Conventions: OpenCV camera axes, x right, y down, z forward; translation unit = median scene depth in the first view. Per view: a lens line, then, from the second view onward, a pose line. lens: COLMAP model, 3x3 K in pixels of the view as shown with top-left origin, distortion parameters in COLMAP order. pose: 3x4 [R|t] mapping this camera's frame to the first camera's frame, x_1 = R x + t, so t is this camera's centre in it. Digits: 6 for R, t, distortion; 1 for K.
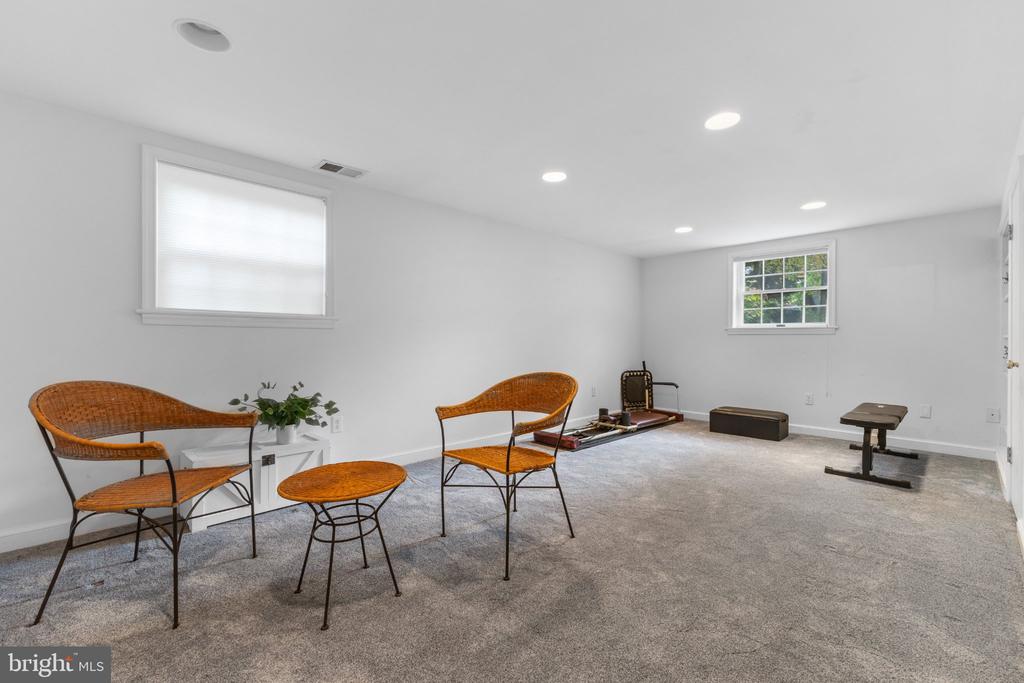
lens RADIAL K [[445.4, 0, 510.7], [0, 445.4, 340.0], [0, 0, 1]] dist [0.001498, -0.000126]
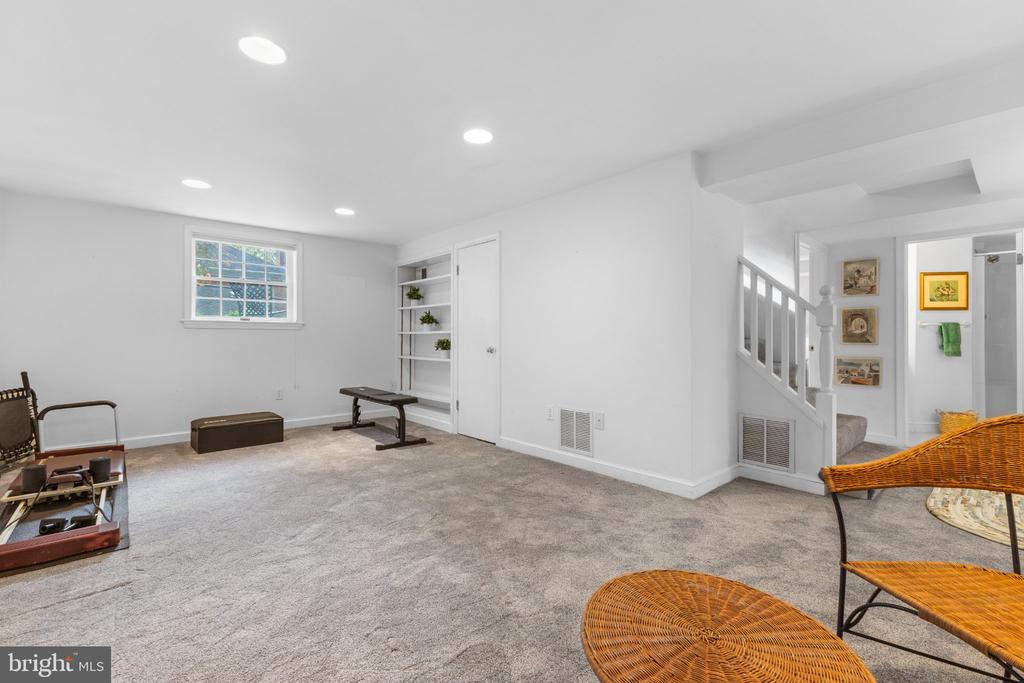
lens RADIAL K [[445.4, 0, 510.7], [0, 445.4, 340.0], [0, 0, 1]] dist [0.001498, -0.000126]
pose [[0.044482, -0.017116, 0.998864, -0.291688], [-0.000265, 0.999853, 0.017144, -0.005517], [-0.999010, -0.001028, 0.044471, 0.412962]]
